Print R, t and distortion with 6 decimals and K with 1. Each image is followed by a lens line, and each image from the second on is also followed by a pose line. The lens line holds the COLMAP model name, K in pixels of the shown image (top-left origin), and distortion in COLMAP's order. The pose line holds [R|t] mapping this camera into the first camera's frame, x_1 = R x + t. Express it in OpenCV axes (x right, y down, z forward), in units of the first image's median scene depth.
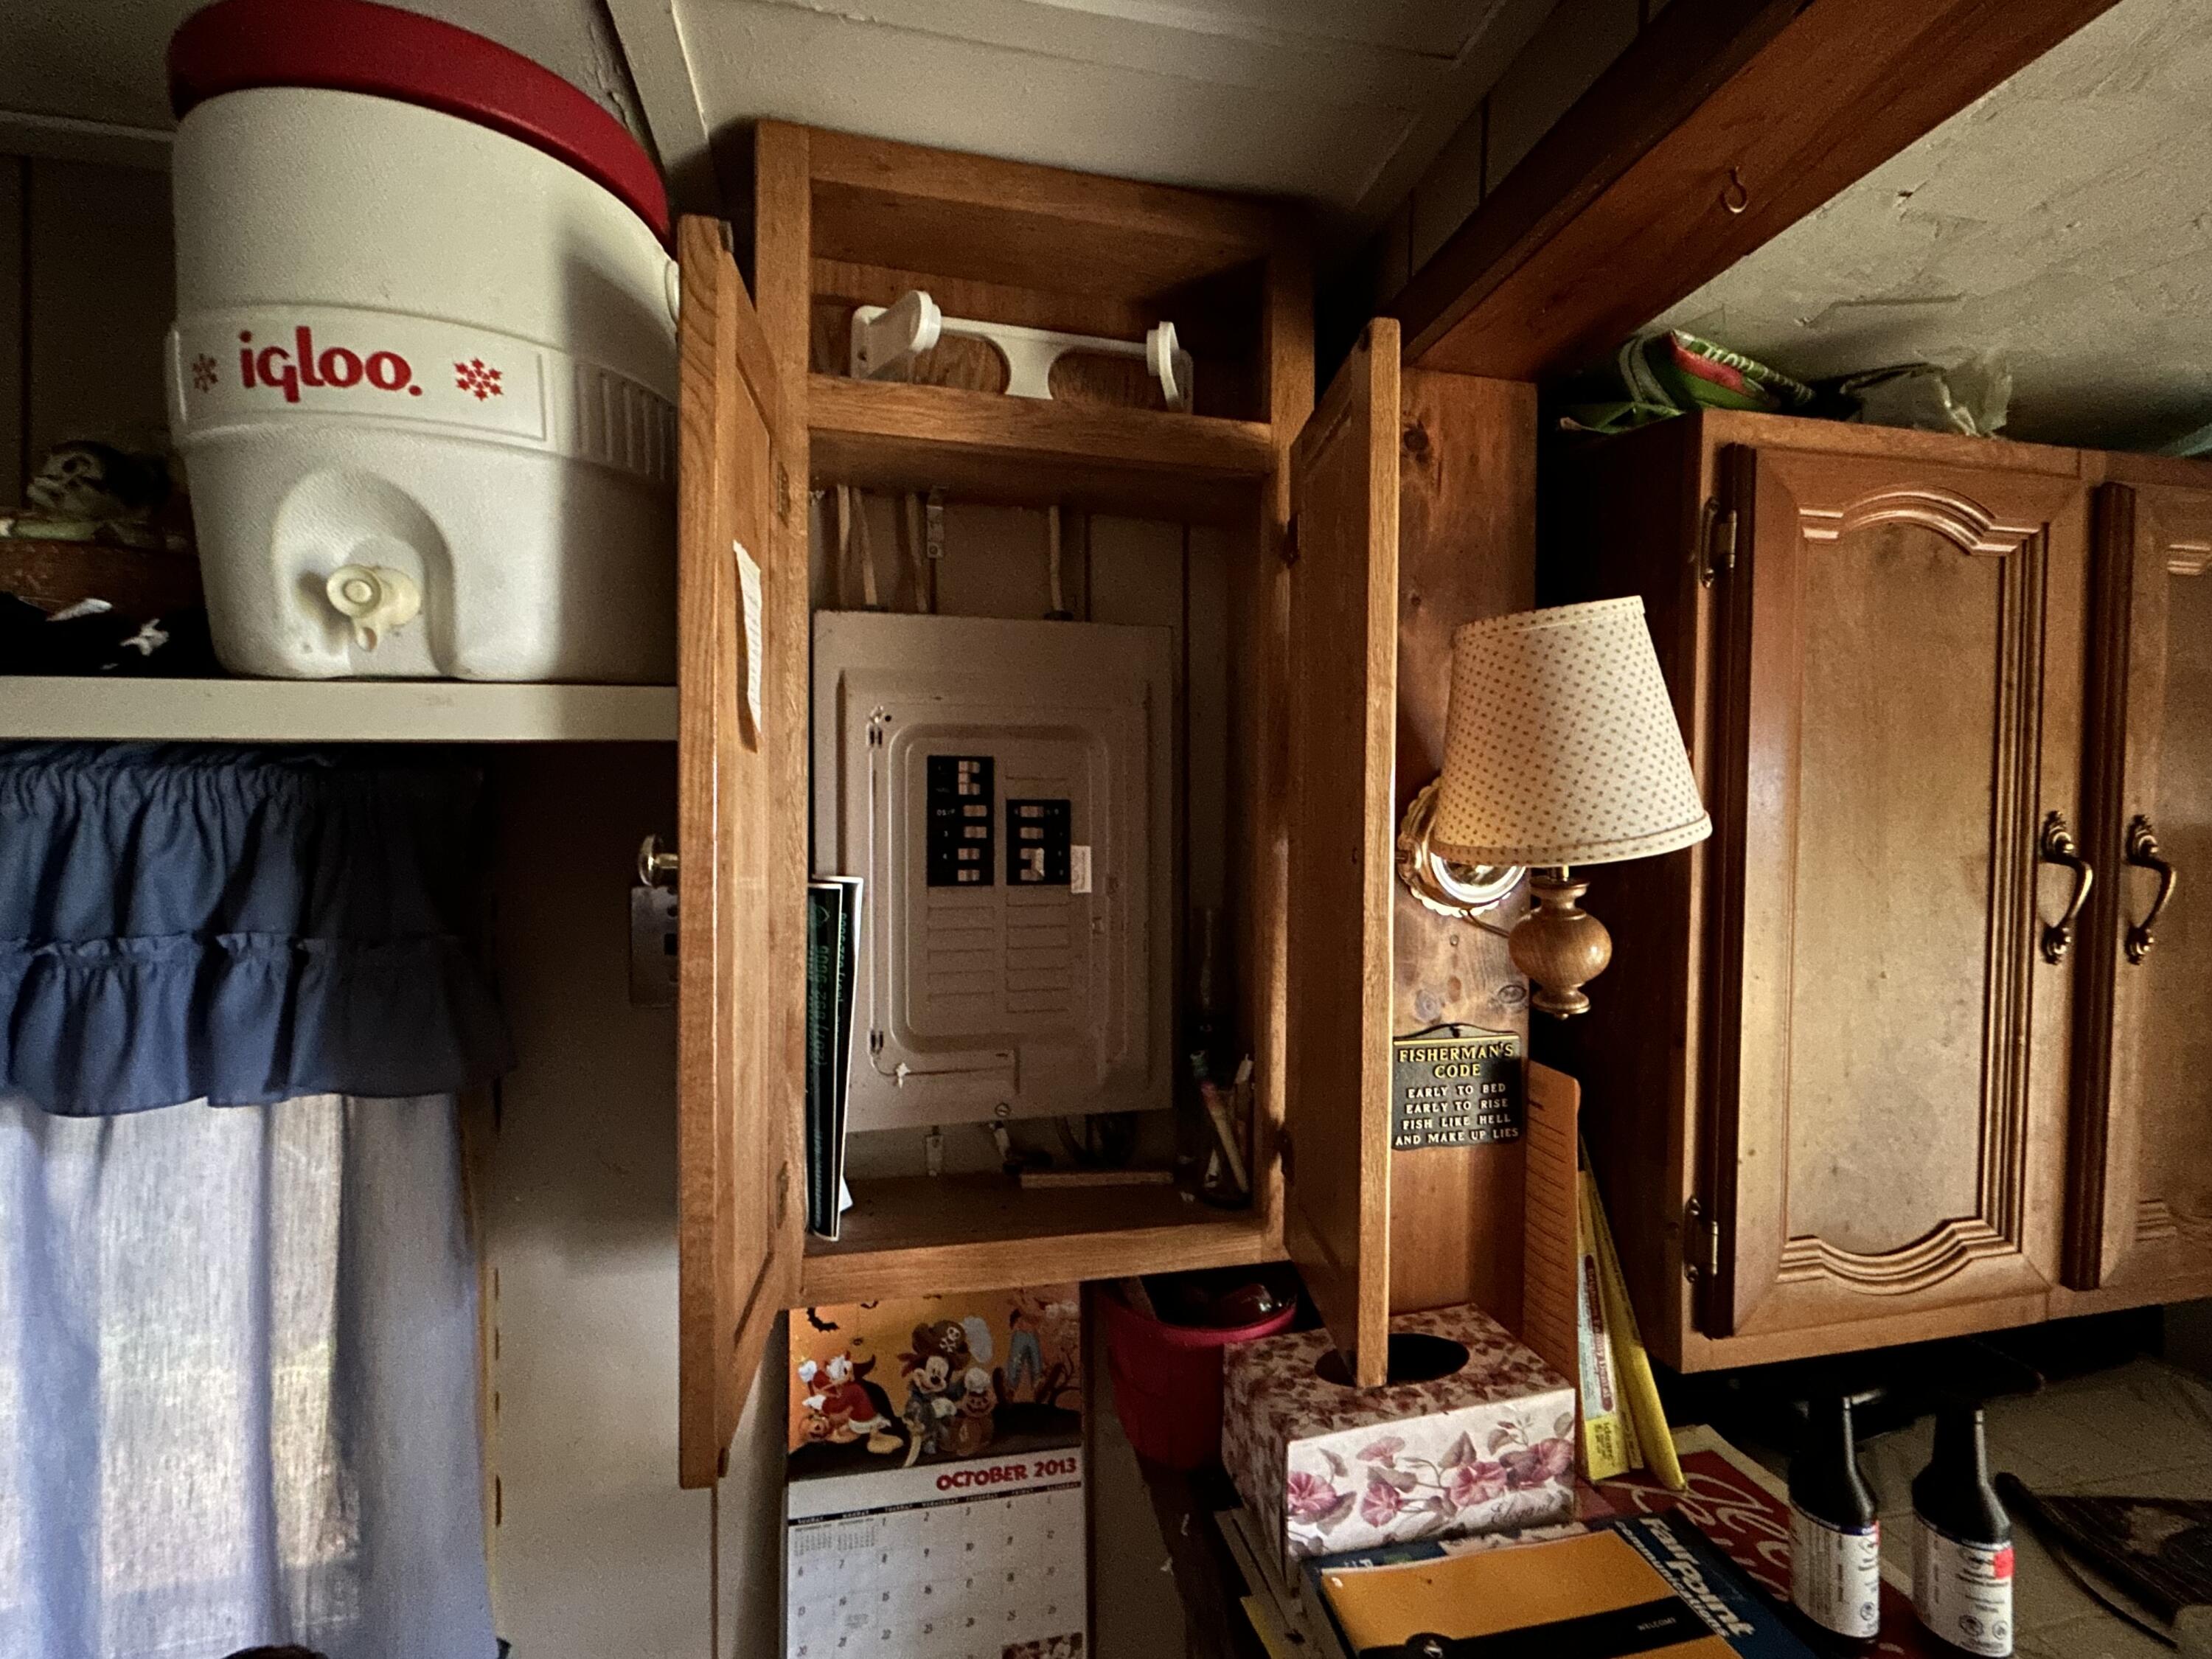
lens RADIAL K [[924.4, 0, 1094.4], [0, 924.4, 829.1], [0, 0, 1]] dist [-0.000608, 0.000238]
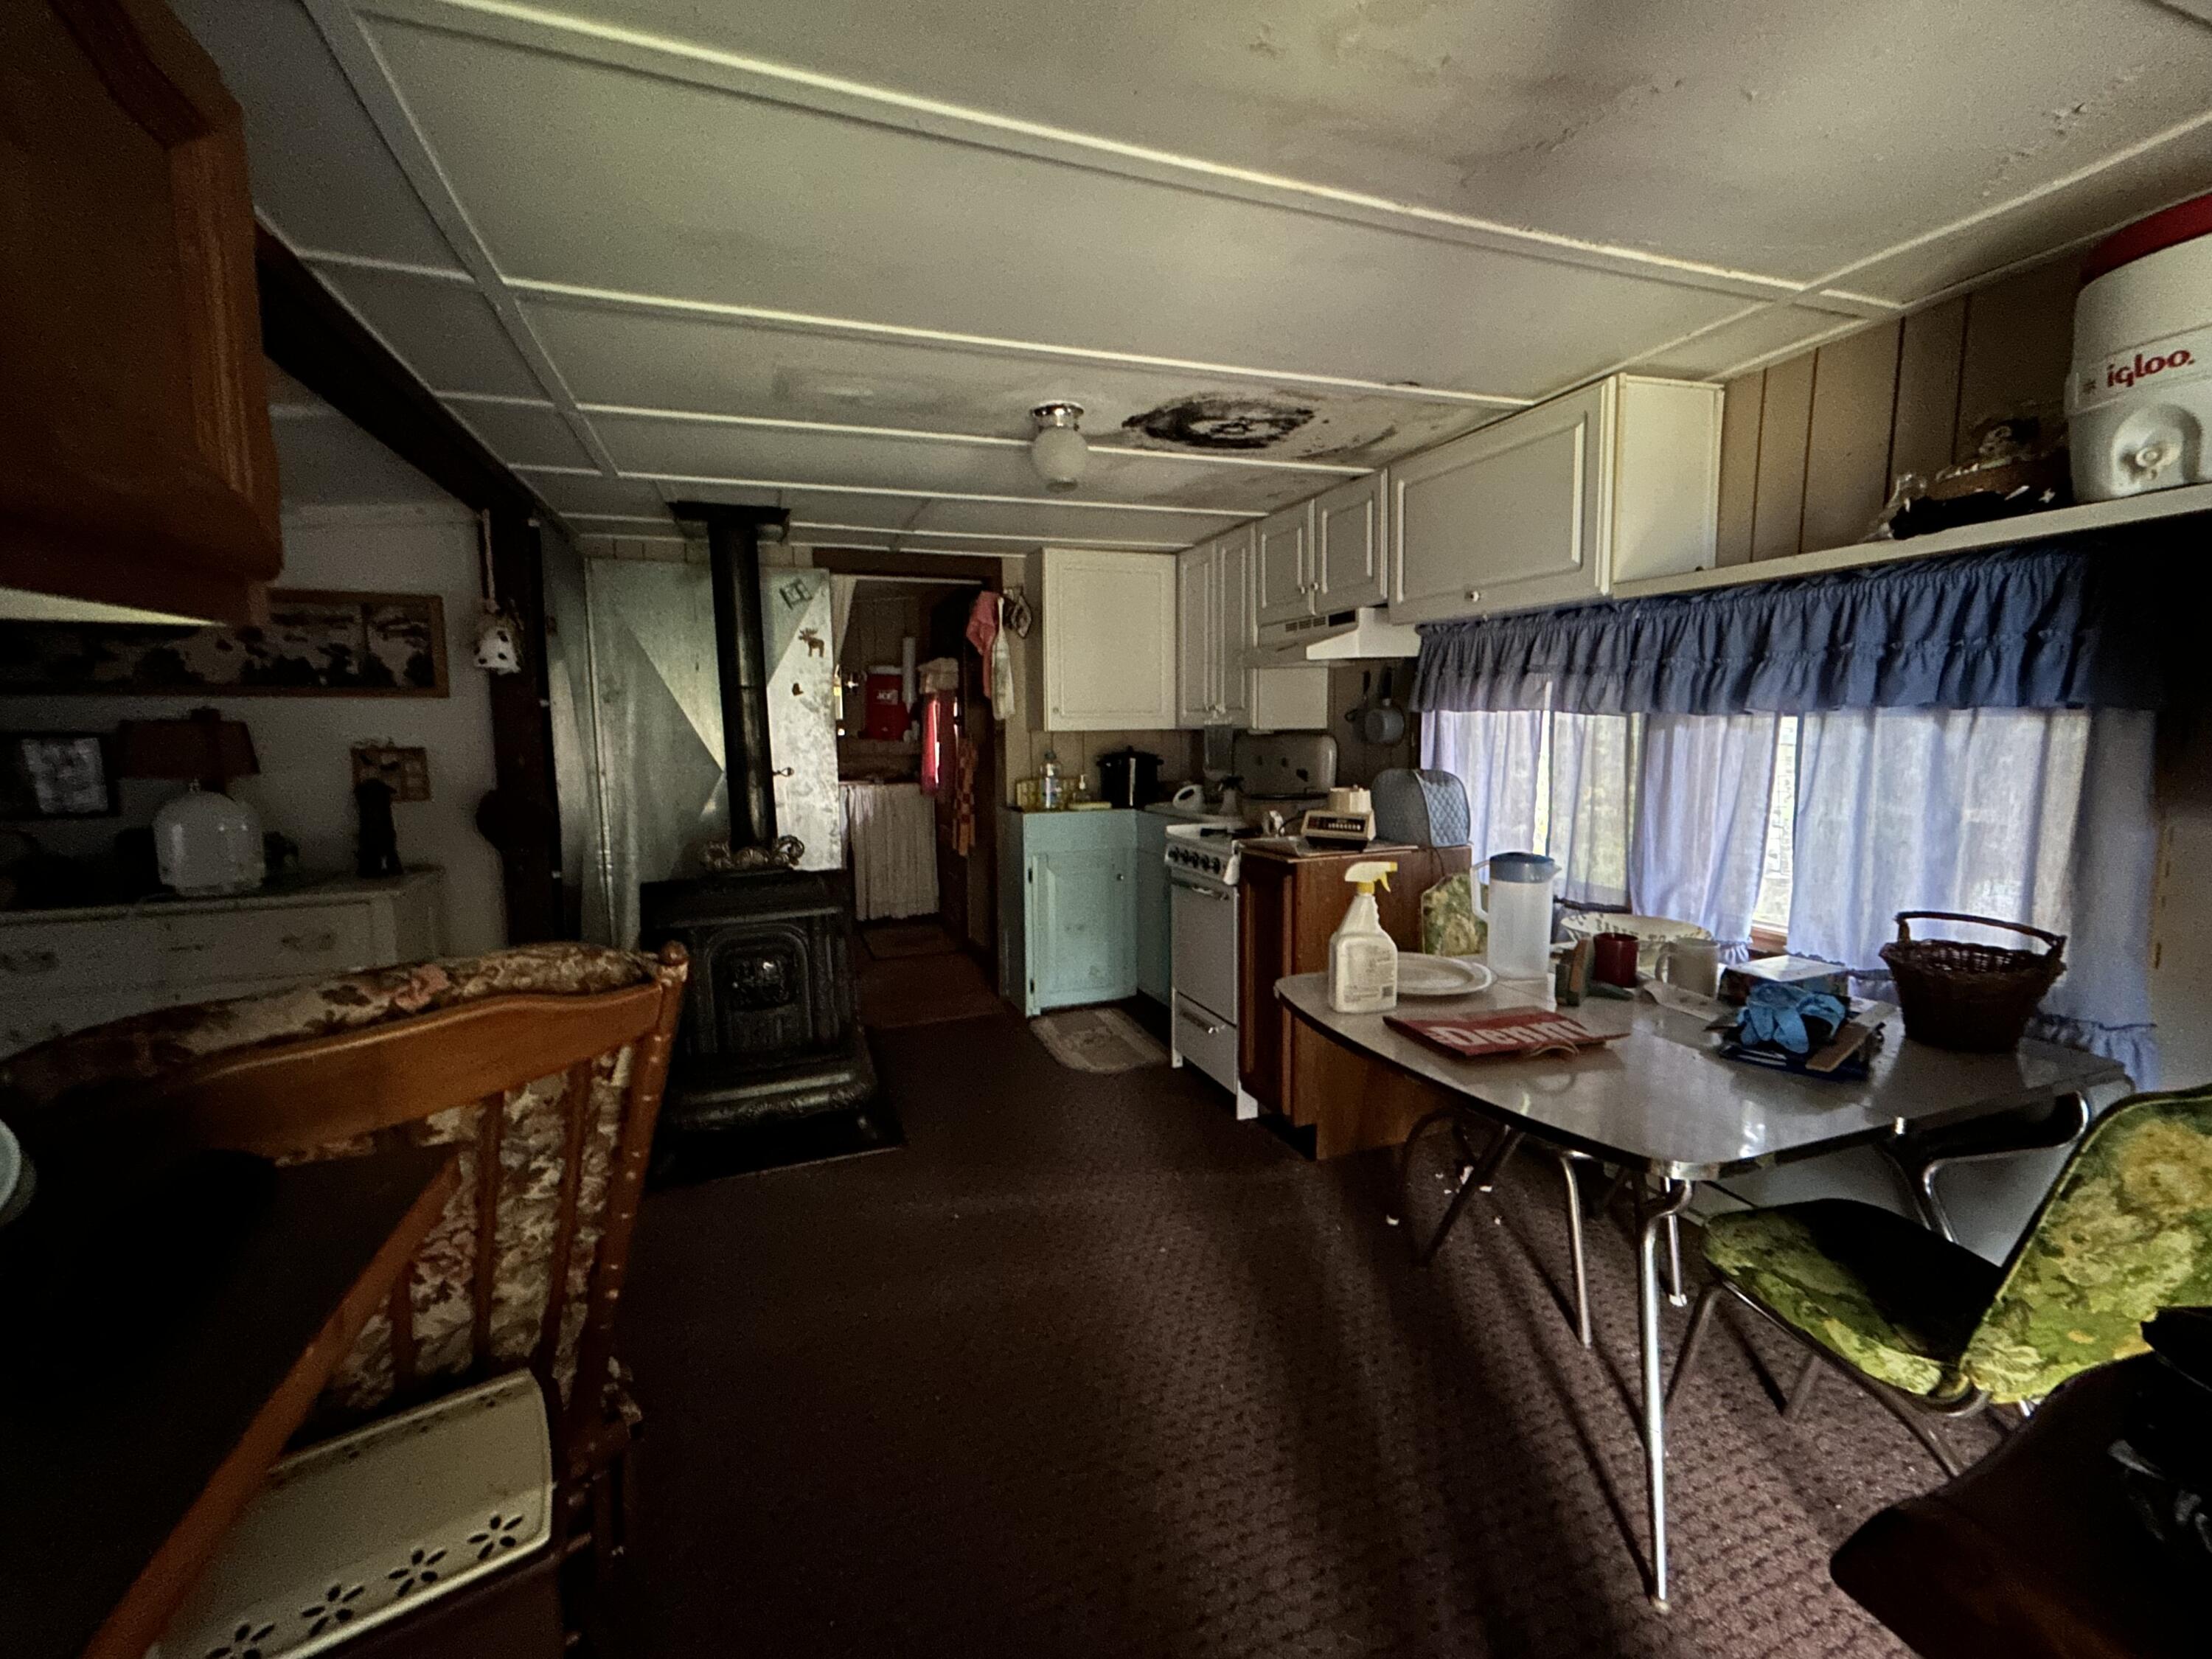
lens RADIAL K [[924.4, 0, 1097.9], [0, 924.4, 833.5], [0, 0, 1]] dist [-0.000608, 0.000238]
pose [[0.134411, 0.120383, -0.983586, 0.976652], [0.011544, 0.992336, 0.123032, 0.289807], [0.990858, -0.027892, 0.131991, -1.520034]]
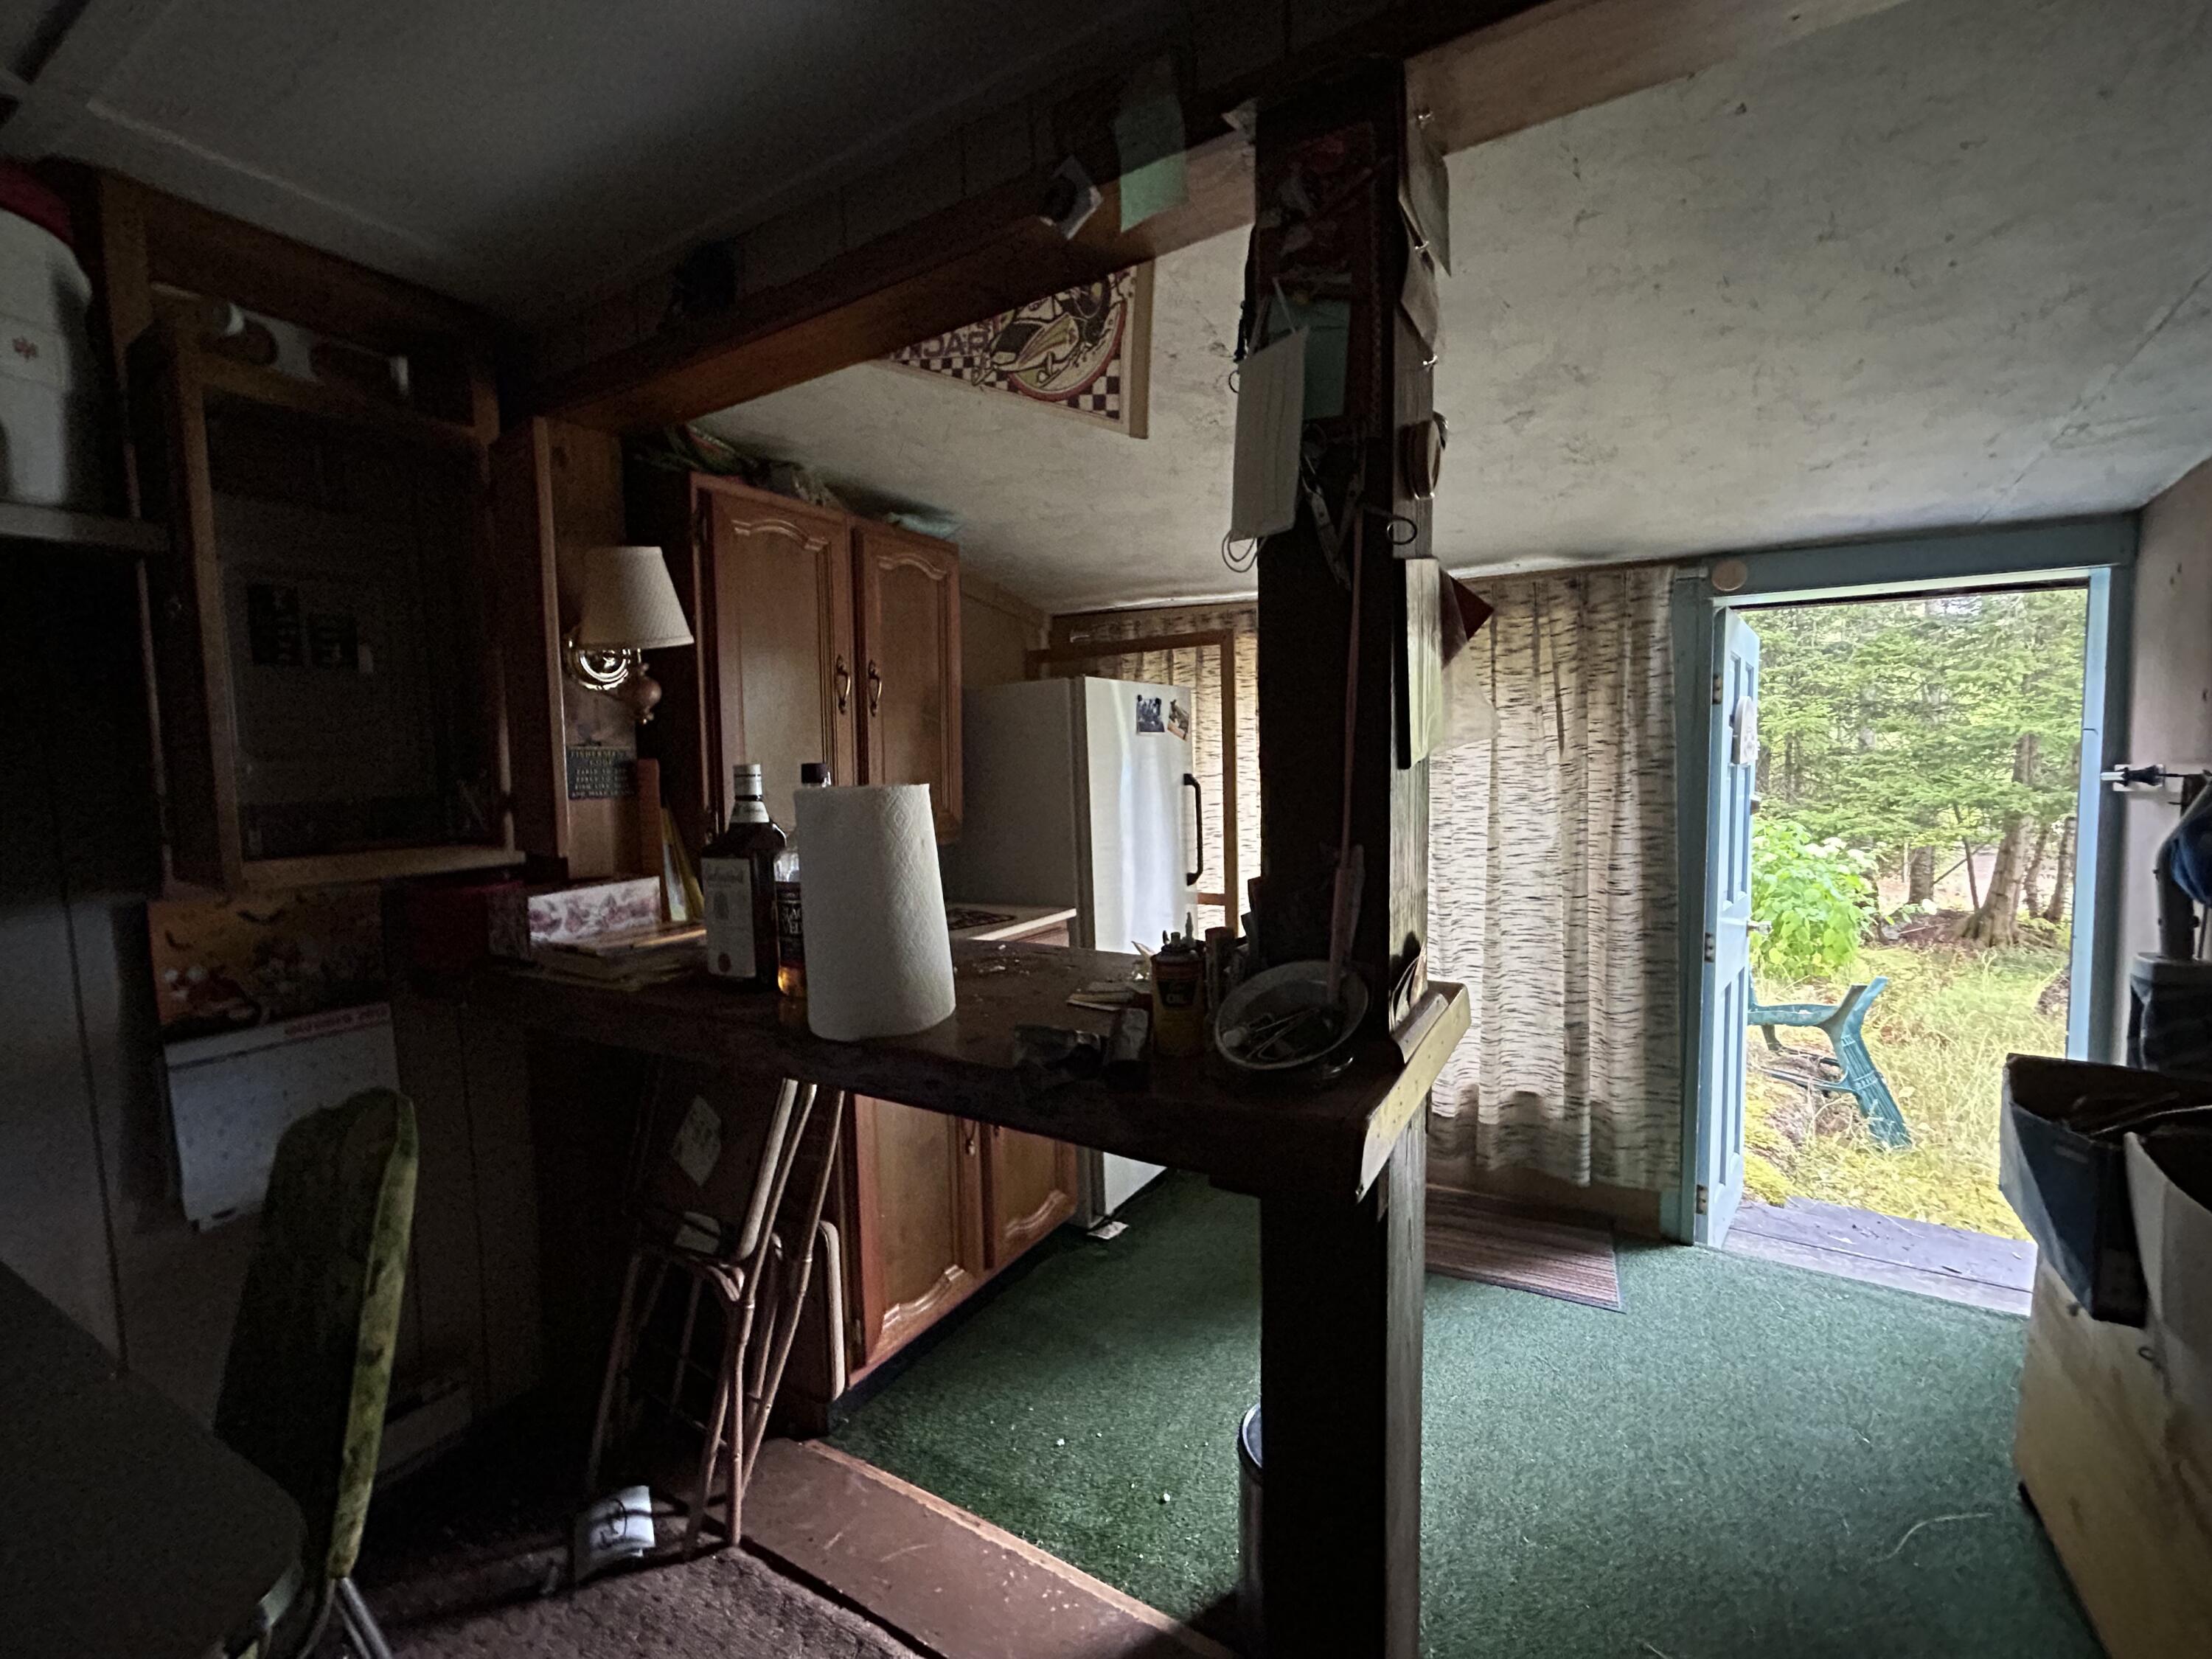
lens RADIAL K [[924.4, 0, 1102.5], [0, 924.4, 828.9], [0, 0, 1]] dist [-0.000608, 0.000238]
pose [[0.671867, -0.077185, 0.736639, -0.468217], [0.022817, 0.996240, 0.083575, 0.297961], [-0.740320, -0.039343, 0.671102, -1.462672]]
